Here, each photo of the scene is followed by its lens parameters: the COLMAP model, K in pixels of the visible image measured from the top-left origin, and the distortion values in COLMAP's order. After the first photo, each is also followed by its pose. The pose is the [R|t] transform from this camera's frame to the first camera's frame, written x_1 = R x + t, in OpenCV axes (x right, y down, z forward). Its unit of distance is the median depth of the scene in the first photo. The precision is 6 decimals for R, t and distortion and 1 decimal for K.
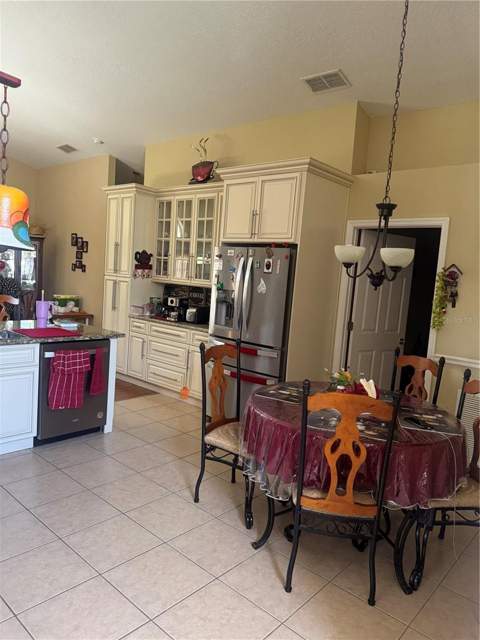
lens RADIAL K [[453.2, 0, 243.5], [0, 453.2, 318.8], [0, 0, 1]] dist [0.092791, -0.125548]
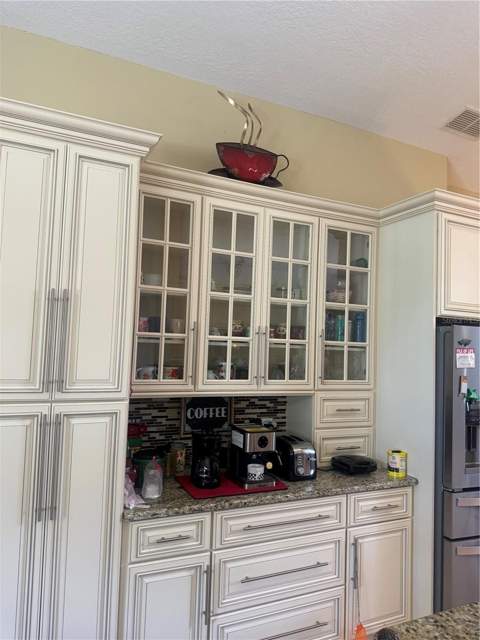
lens RADIAL K [[455.1, 0, 240.0], [0, 455.1, 320.0], [0, 0, 1]] dist [0.096615, -0.125116]
pose [[0.391916, -0.003873, 0.919993, -0.744879], [0.082355, 0.996124, -0.030890, -0.185677], [-0.916308, 0.087872, 0.390716, 1.116811]]
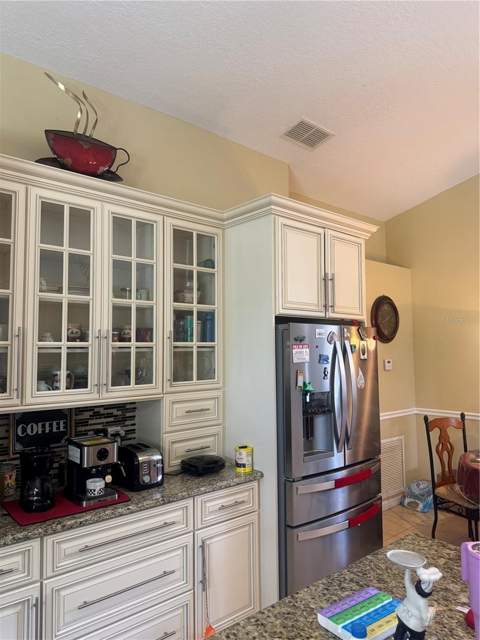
lens RADIAL K [[455.1, 0, 240.0], [0, 455.1, 320.0], [0, 0, 1]] dist [0.096615, -0.125116]
pose [[0.127969, -0.006265, 0.991758, -0.717528], [0.113475, 0.993506, -0.008366, -0.181124], [-0.985265, 0.113610, 0.127849, 1.084132]]
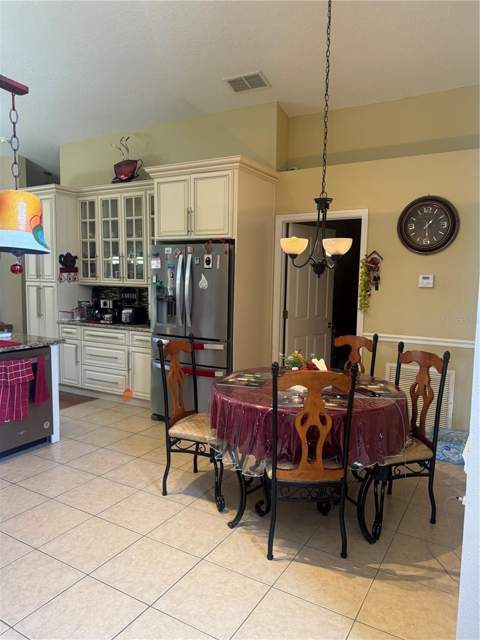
lens RADIAL K [[455.1, 0, 240.0], [0, 455.1, 320.0], [0, 0, 1]] dist [0.096615, -0.125116]
pose [[0.980643, -0.077206, 0.179940, -0.070021], [0.075817, 0.997015, 0.014596, 0.006097], [-0.180529, -0.000671, 0.983569, -0.030932]]
